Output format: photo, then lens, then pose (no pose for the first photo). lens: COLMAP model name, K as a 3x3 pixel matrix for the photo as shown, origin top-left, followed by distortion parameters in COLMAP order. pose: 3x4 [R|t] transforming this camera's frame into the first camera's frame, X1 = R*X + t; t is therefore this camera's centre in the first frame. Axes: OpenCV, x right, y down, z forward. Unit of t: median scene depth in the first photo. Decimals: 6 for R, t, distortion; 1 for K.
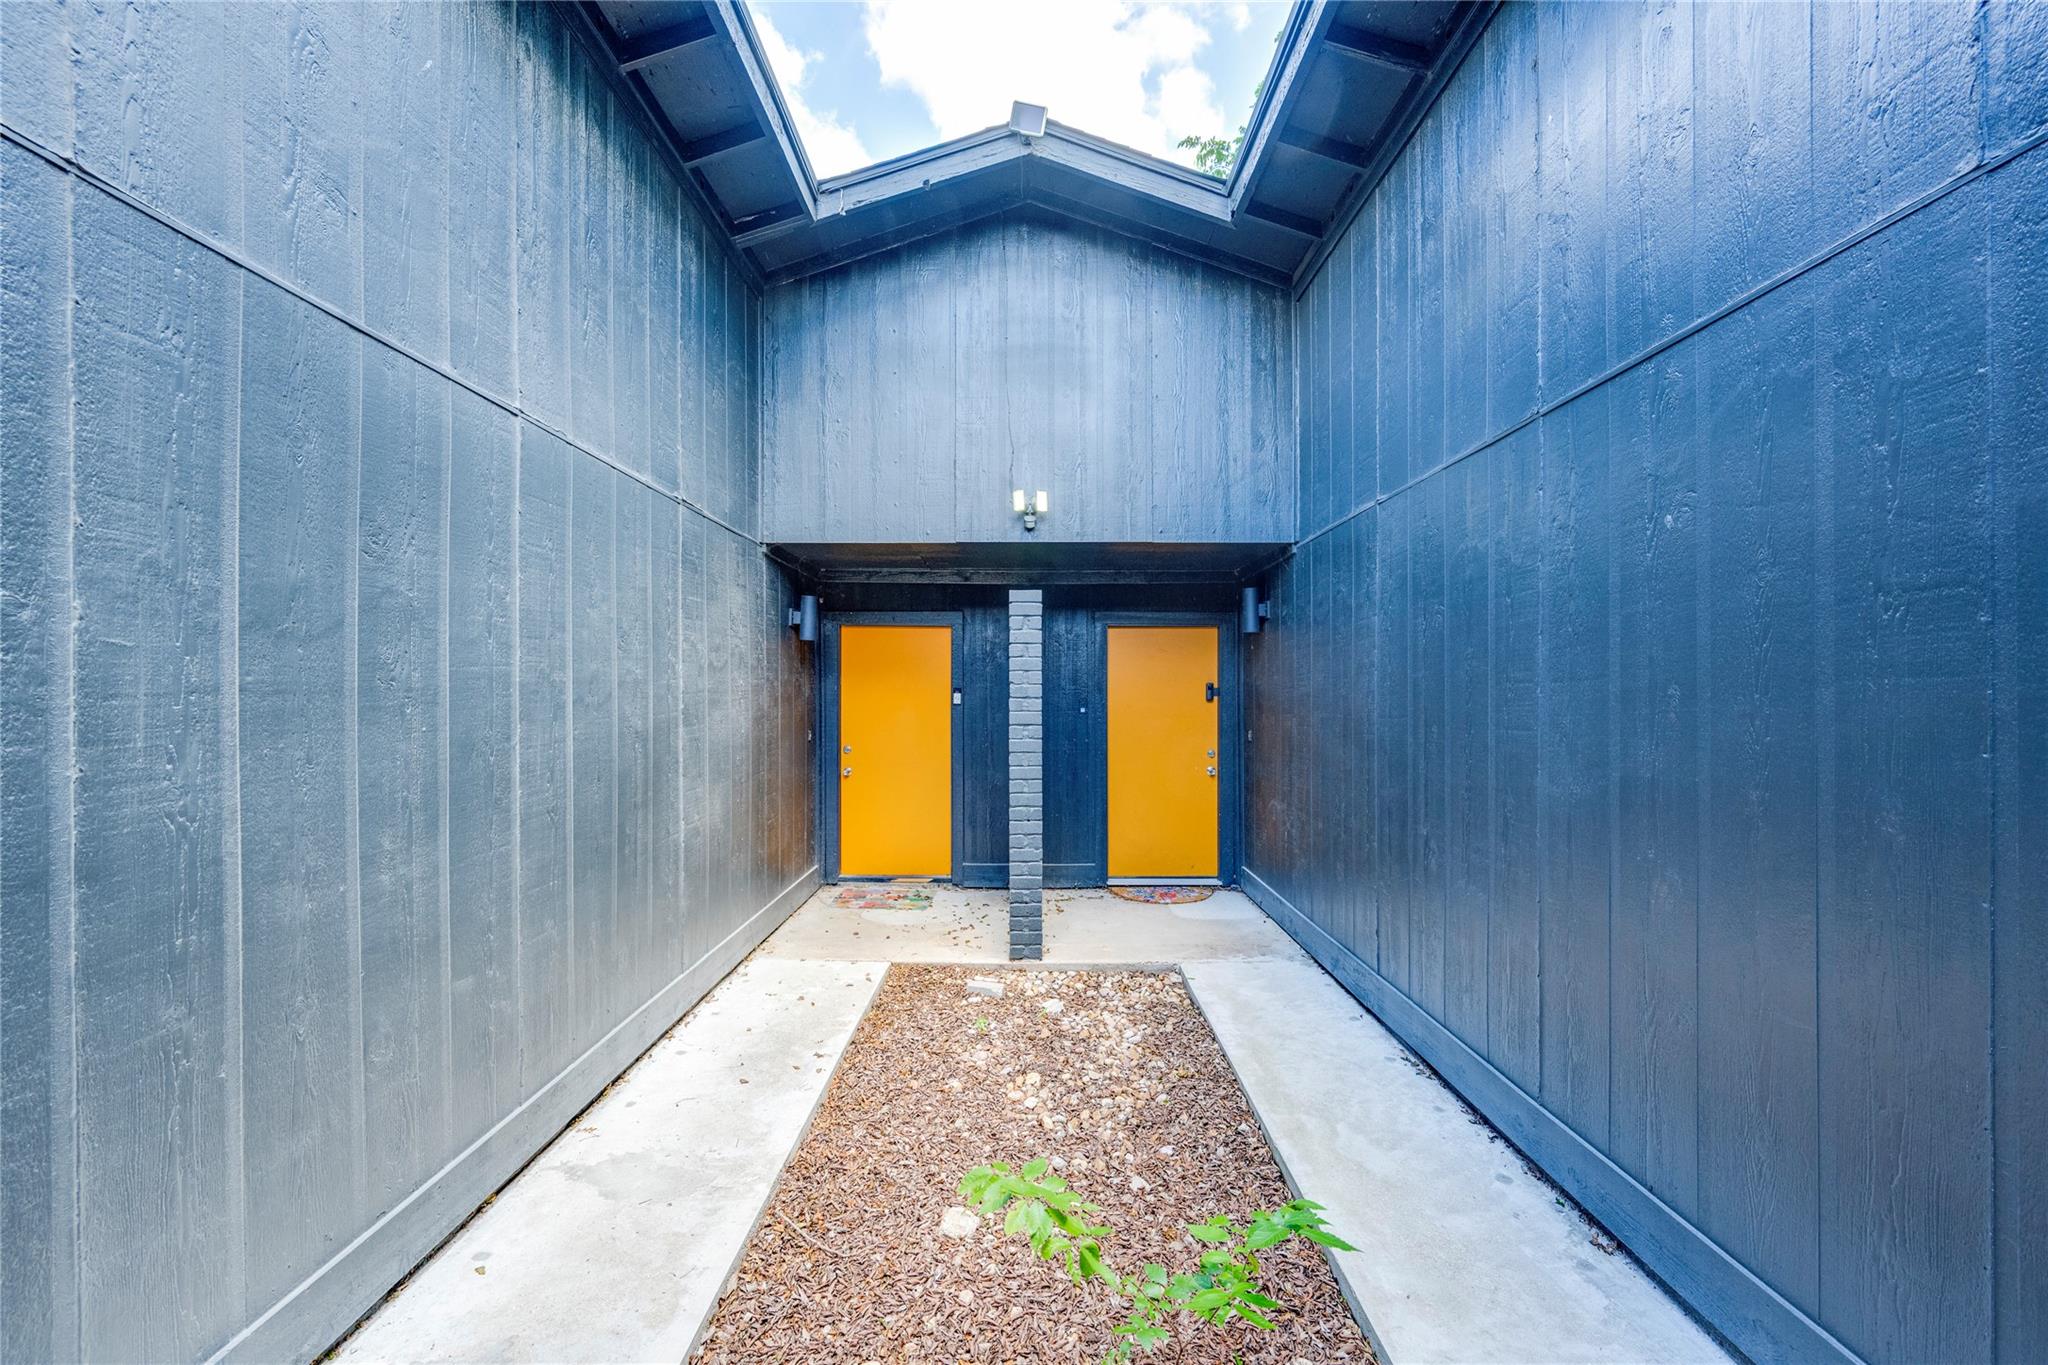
lens RADIAL K [[865.9, 0, 1023.3], [0, 865.9, 695.6], [0, 0, 1]] dist [0.000468, 0.000457]
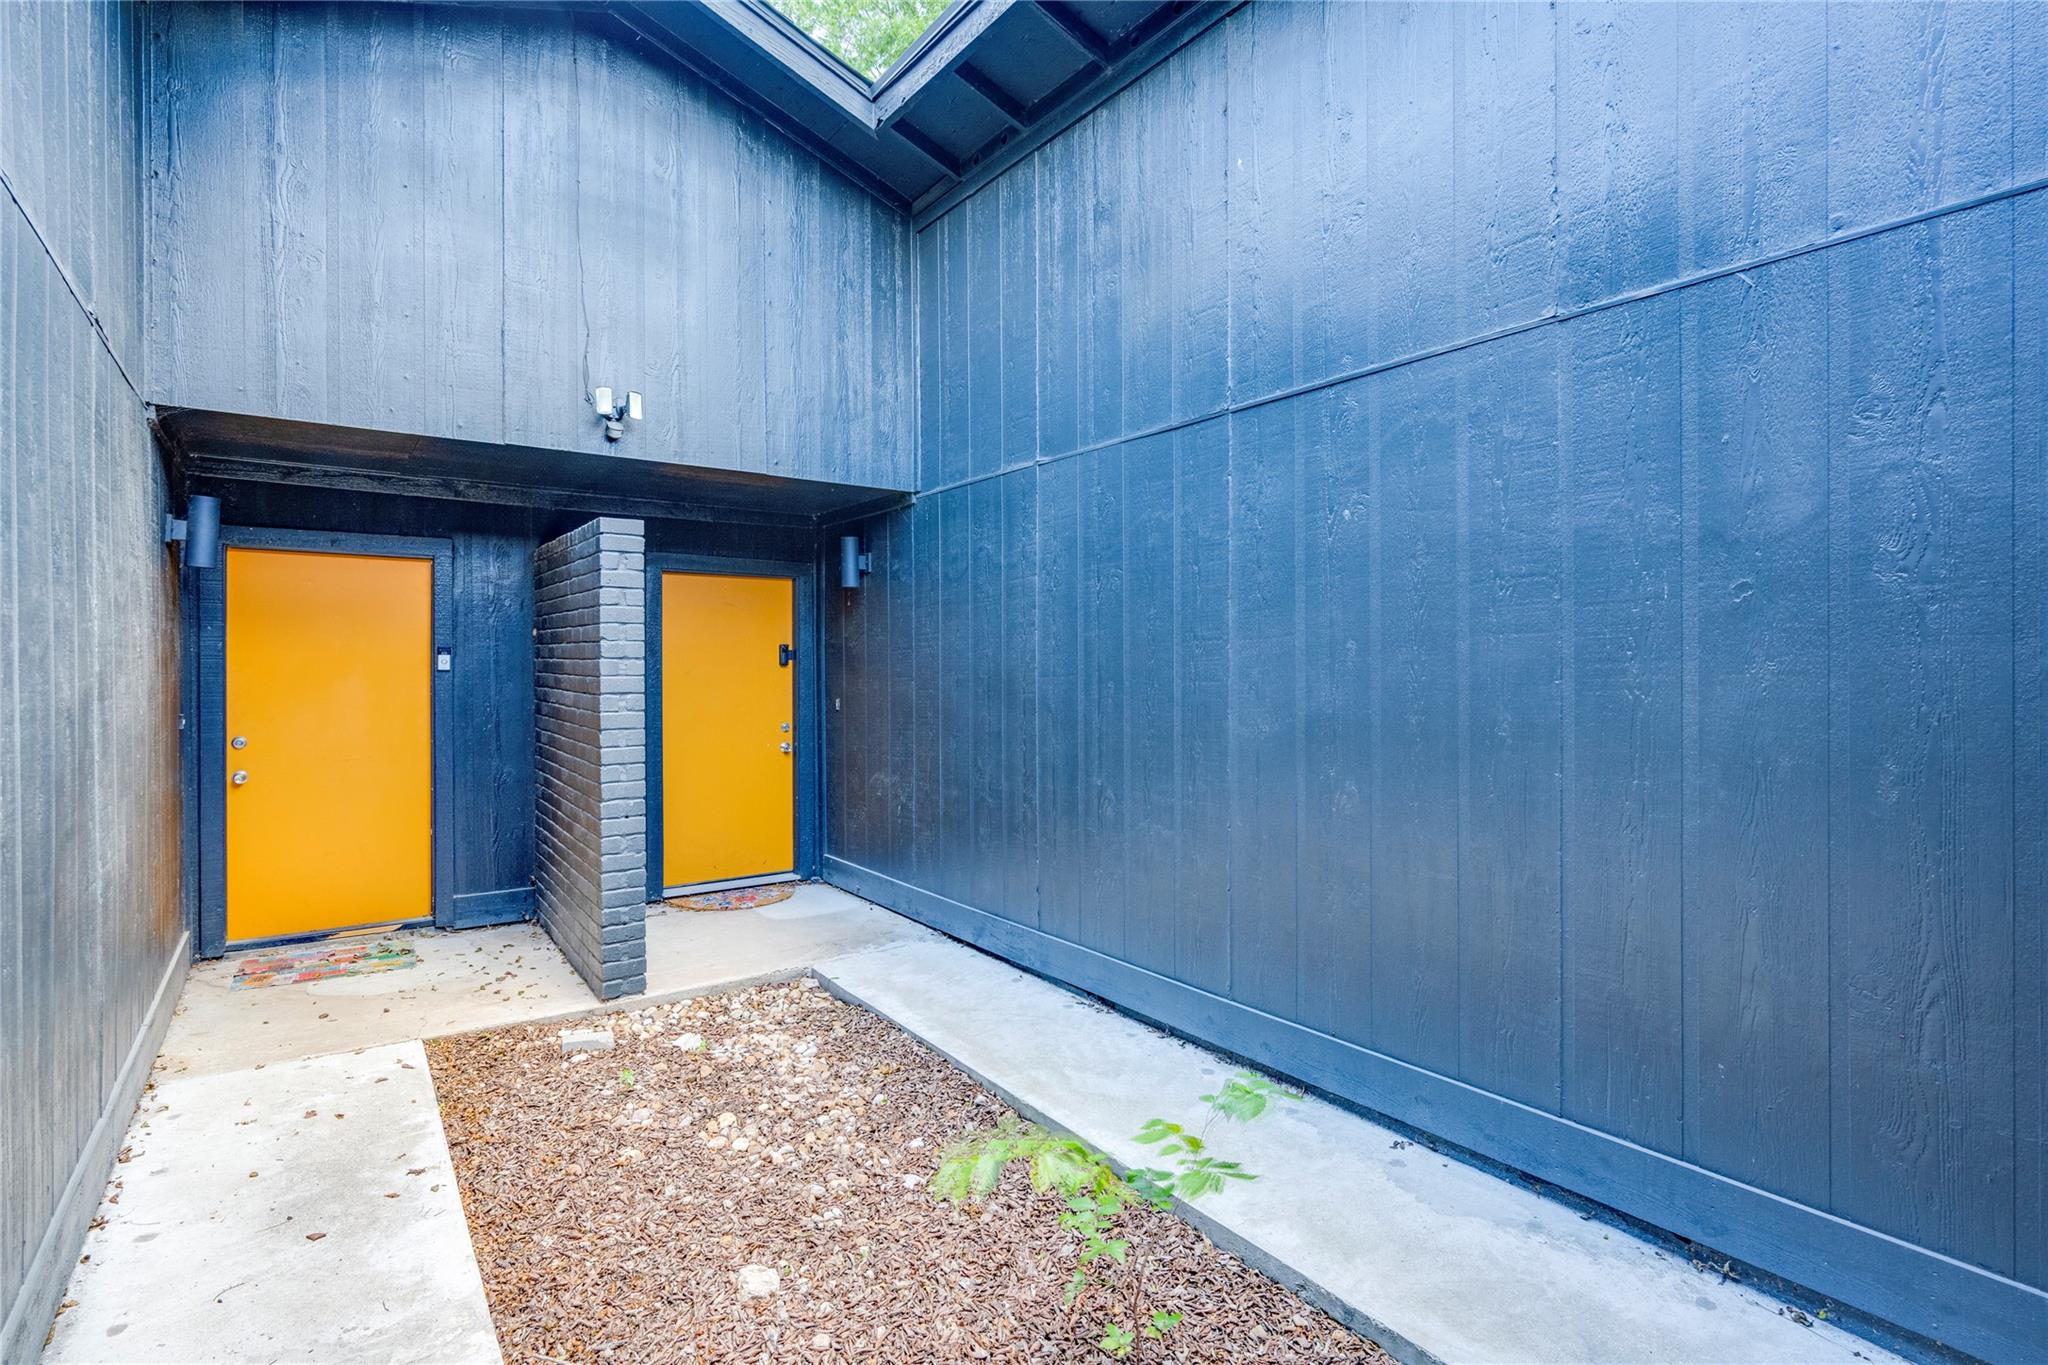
lens RADIAL K [[1095.2, 0, 1029.7], [0, 1095.2, 675.3], [0, 0, 1]] dist [0.000958, -0.000095]
pose [[0.775975, -0.005617, 0.630739, -0.361991], [0.004610, 0.999984, 0.003234, 0.017603], [-0.630747, 0.000398, 0.775988, 0.014118]]
